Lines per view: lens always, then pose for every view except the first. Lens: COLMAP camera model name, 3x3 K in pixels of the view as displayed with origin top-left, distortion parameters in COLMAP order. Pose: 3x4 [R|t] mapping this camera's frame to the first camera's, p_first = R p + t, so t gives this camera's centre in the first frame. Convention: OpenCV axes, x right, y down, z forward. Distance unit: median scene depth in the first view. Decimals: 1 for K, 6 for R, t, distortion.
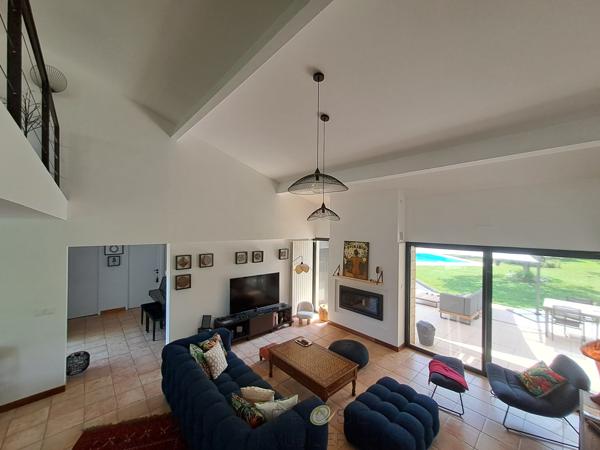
lens RADIAL K [[239.8, 0, 298.7], [0, 239.8, 227.5], [0, 0, 1]] dist [-0.001319, -0.000232]
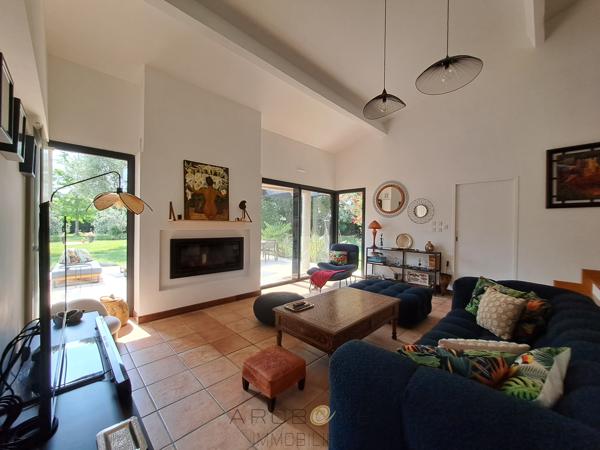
lens RADIAL K [[239.8, 0, 299.6], [0, 239.8, 225.9], [0, 0, 1]] dist [-0.001319, -0.000232]
pose [[-0.028378, -0.011808, 0.999528, -0.412950], [-0.013416, 0.999845, 0.011431, 0.212433], [-0.999507, -0.013085, -0.028532, 0.765169]]
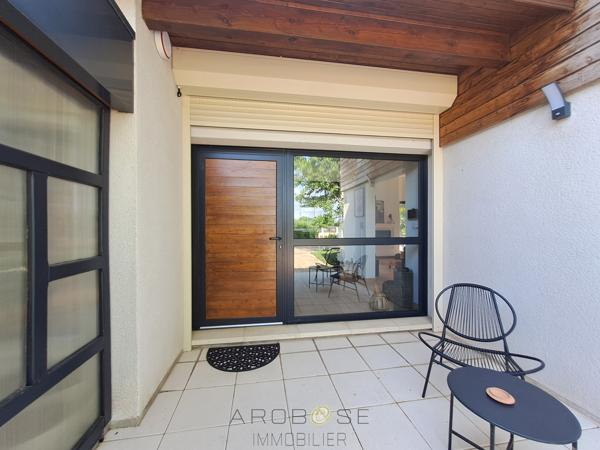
lens RADIAL K [[239.8, 0, 299.1], [0, 239.8, 225.4], [0, 0, 1]] dist [-0.001319, -0.000232]
pose [[0.550165, -0.008590, 0.835011, -1.380747], [0.002715, 0.999960, 0.008497, 0.208770], [-0.835051, -0.002408, 0.550167, 0.538425]]
